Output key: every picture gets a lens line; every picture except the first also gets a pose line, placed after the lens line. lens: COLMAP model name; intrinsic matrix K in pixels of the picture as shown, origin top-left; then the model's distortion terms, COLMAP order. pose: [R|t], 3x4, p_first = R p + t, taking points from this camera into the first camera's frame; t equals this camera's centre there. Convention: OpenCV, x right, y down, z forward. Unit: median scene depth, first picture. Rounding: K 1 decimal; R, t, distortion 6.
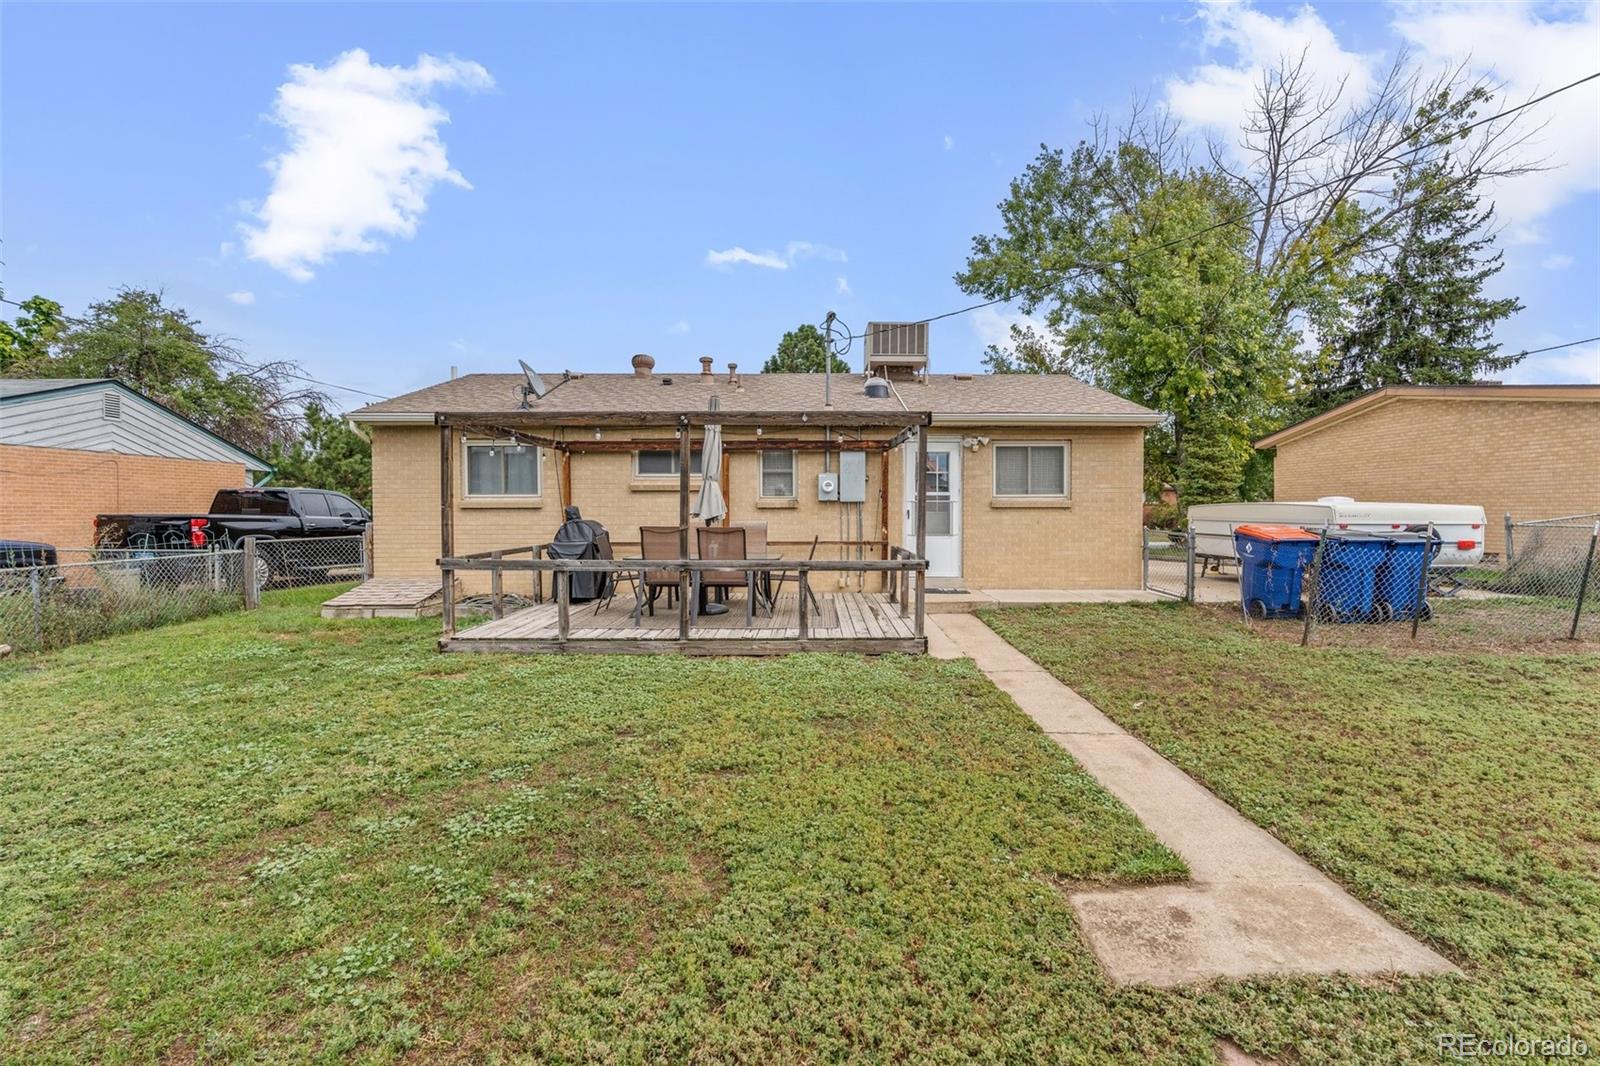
lens RADIAL K [[723.3, 0, 802.4], [0, 723.3, 531.8], [0, 0, 1]] dist [0.005766, 0.002369]
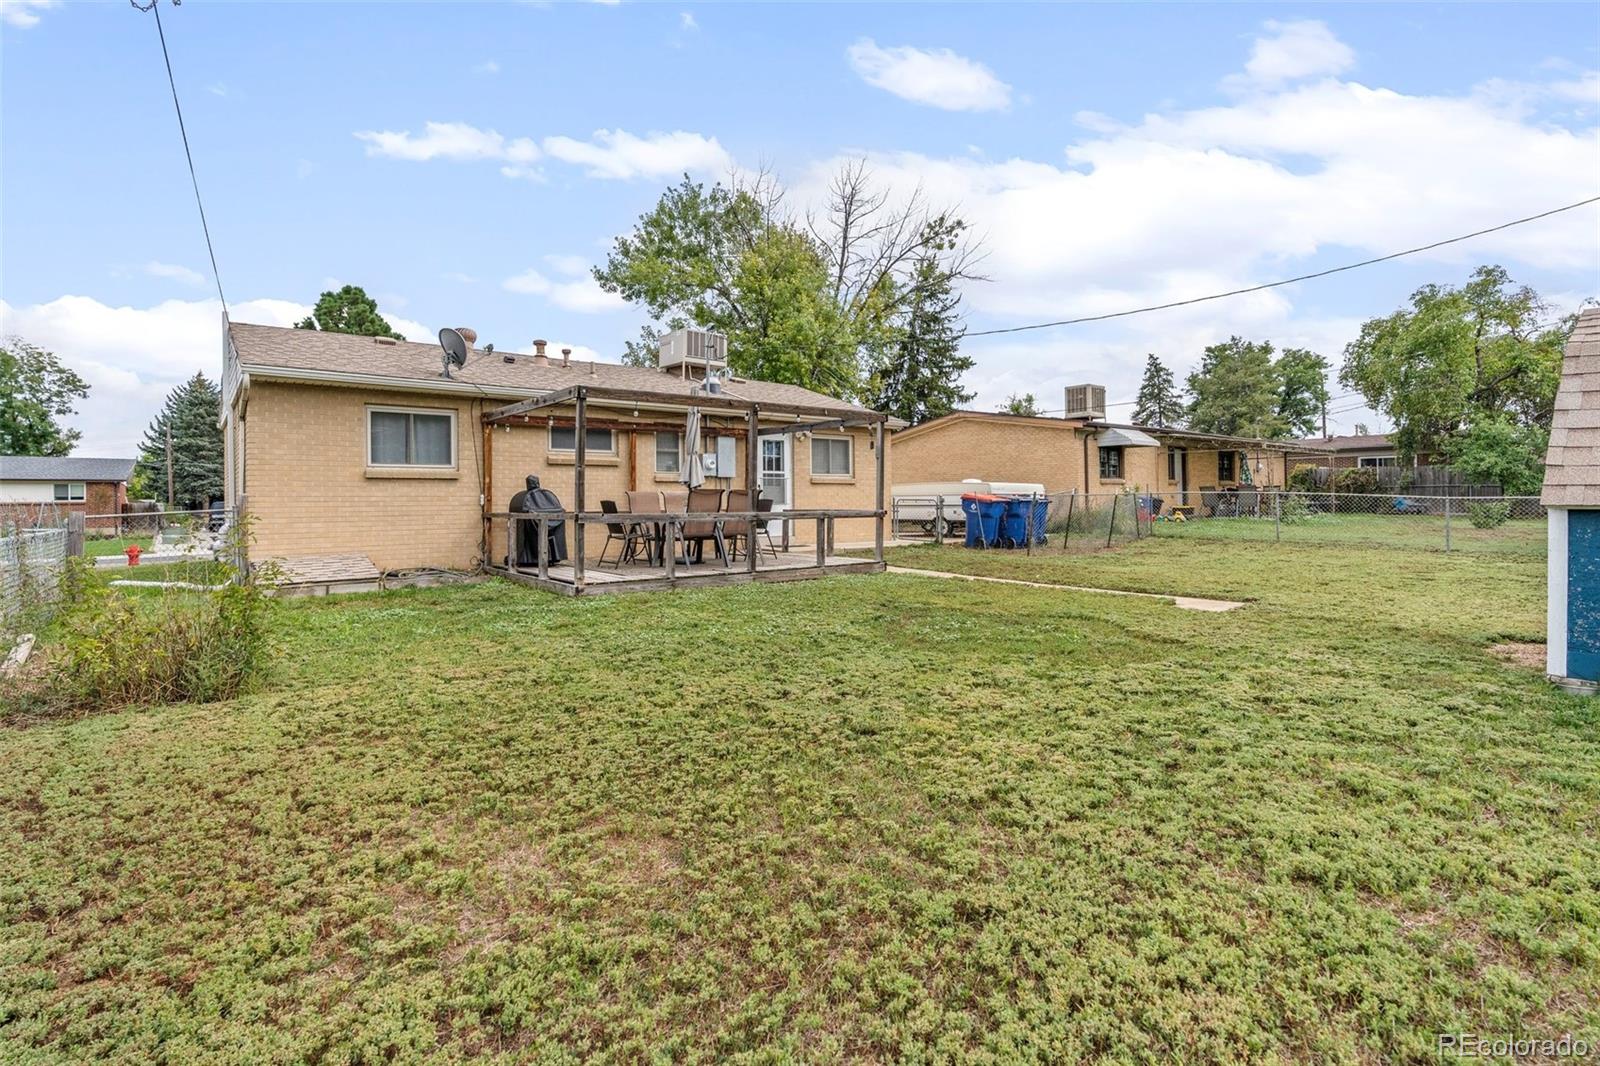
lens RADIAL K [[723.3, 0, 807.6], [0, 723.3, 517.8], [0, 0, 1]] dist [0.005766, 0.002369]
pose [[0.808862, -0.019984, 0.587659, -0.210569], [0.024851, 0.999691, -0.000209, 0.012351], [-0.587473, 0.014773, 0.809109, -0.035132]]
